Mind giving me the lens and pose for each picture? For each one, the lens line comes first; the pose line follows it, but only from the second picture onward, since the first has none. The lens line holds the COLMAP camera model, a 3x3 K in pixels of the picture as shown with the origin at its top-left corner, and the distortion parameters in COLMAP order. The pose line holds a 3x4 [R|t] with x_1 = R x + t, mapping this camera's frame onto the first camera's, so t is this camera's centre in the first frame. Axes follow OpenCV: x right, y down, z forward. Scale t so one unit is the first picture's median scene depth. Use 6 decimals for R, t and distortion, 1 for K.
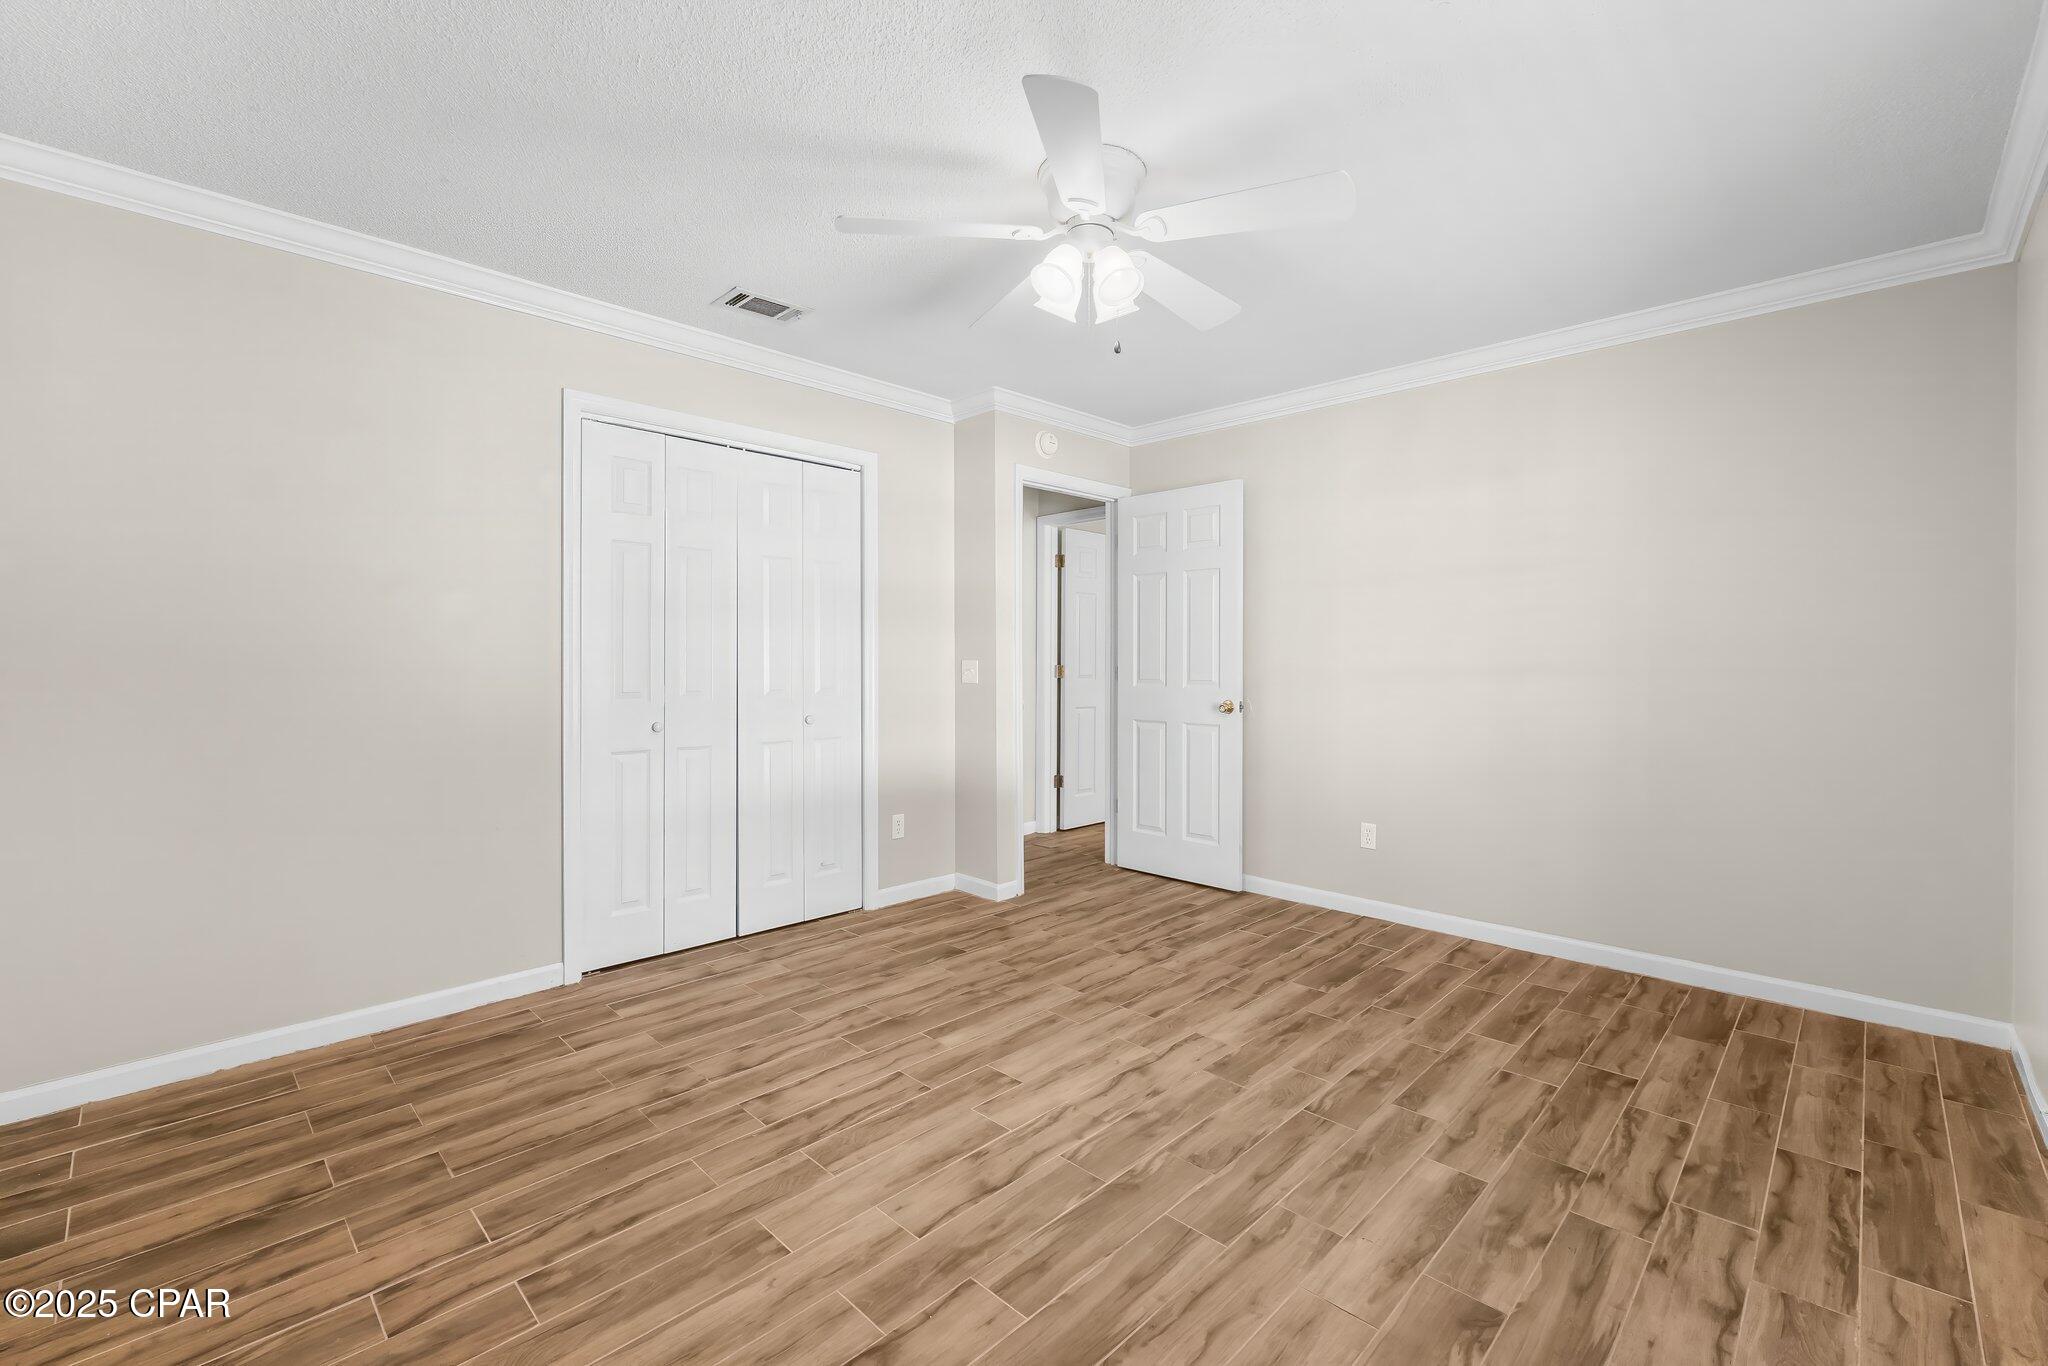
lens RADIAL K [[869.0, 0, 1033.2], [0, 869.0, 668.6], [0, 0, 1]] dist [-0.005750, -0.000251]
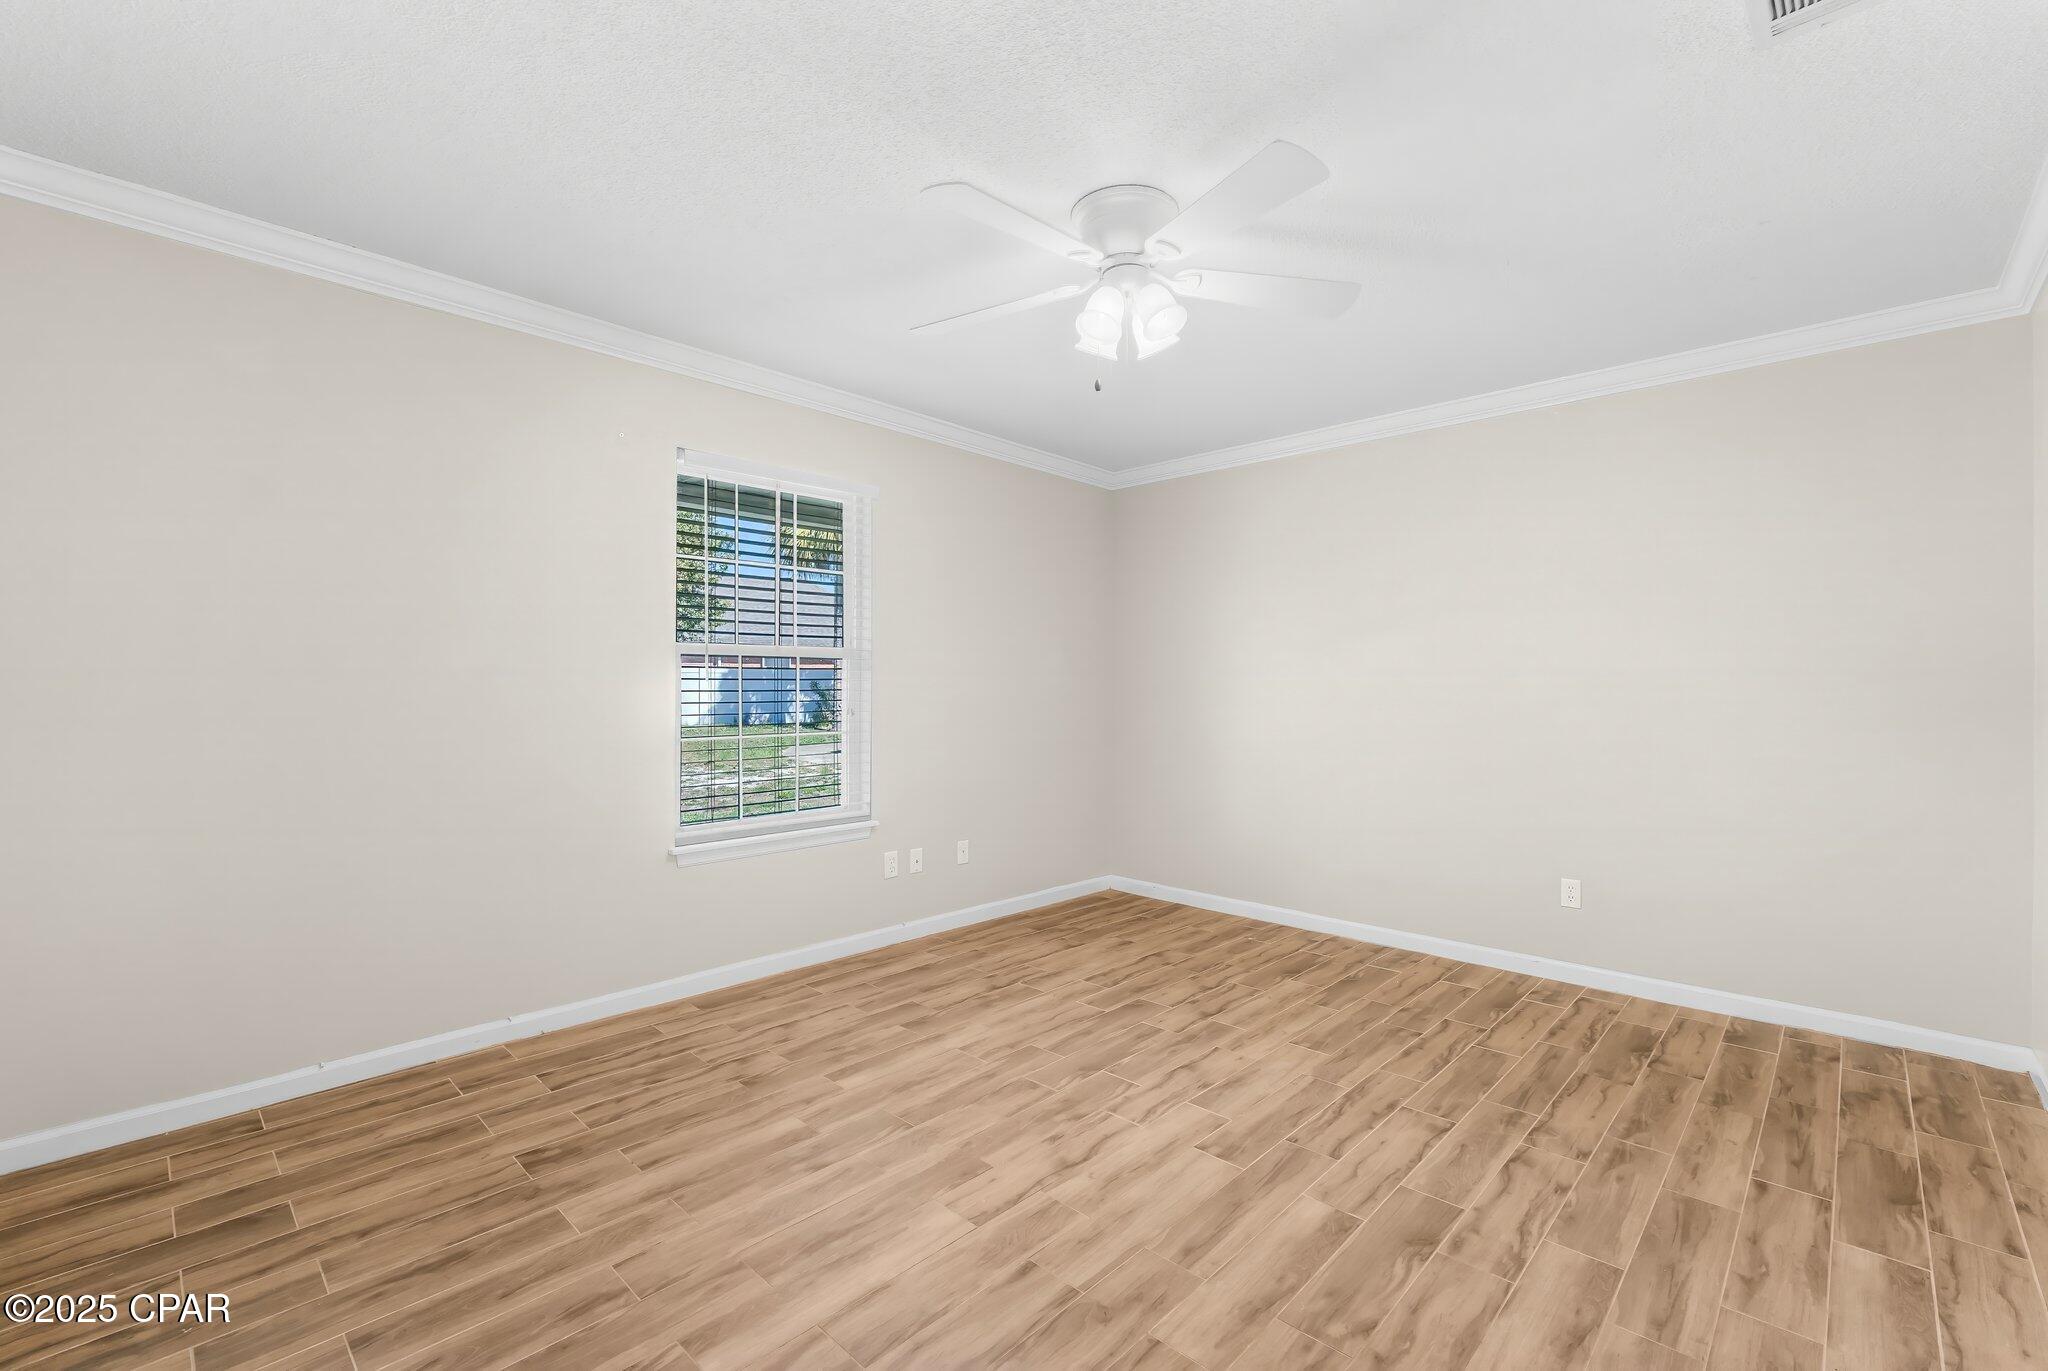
lens RADIAL K [[858.4, 0, 1030.5], [0, 858.4, 674.7], [0, 0, 1]] dist [-0.002885, 0.000085]
pose [[-0.999970, -0.006721, -0.003869, 0.178216], [-0.006700, 0.999963, -0.005477, -0.026686], [0.003906, -0.005451, -0.999978, 2.011351]]
